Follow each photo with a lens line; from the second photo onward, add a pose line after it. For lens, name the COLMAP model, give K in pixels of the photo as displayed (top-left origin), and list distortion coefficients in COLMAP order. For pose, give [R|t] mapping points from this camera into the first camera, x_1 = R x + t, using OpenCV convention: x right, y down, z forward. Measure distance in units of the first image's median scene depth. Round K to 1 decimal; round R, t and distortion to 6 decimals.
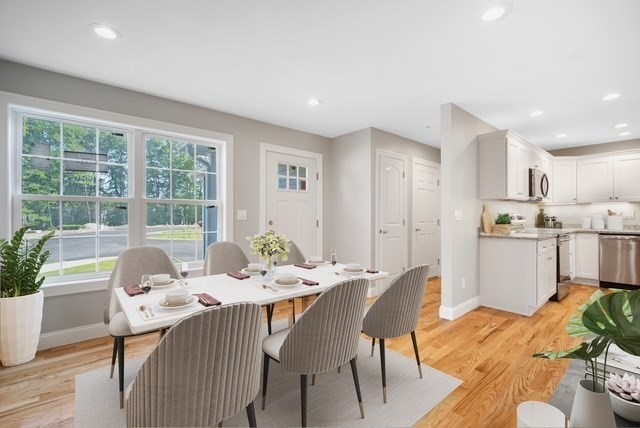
lens RADIAL K [[283.1, 0, 314.4], [0, 283.1, 212.4], [0, 0, 1]] dist [-0.001175, -0.000051]
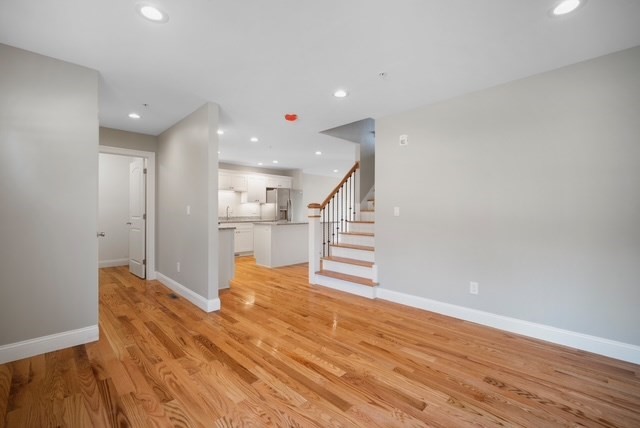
lens RADIAL K [[283.1, 0, 314.4], [0, 283.1, 212.4], [0, 0, 1]] dist [-0.001175, -0.000051]
pose [[-0.069742, -0.006684, 0.997543, -0.476678], [-0.009383, 0.999938, 0.006044, 0.004598], [-0.997521, -0.008938, -0.069801, 0.570417]]
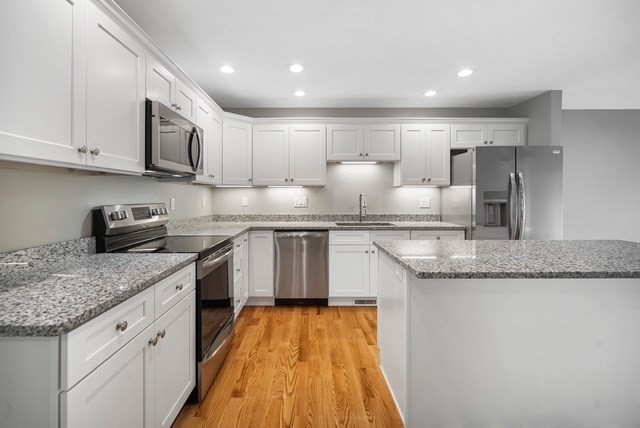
lens RADIAL K [[285.5, 0, 311.5], [0, 285.5, 196.1], [0, 0, 1]] dist [0.000658, 0.000033]
pose [[0.636144, -0.005037, 0.771554, 0.588706], [-0.003787, 0.999946, 0.009651, -0.018230], [-0.771561, -0.009062, 0.636091, 0.543844]]
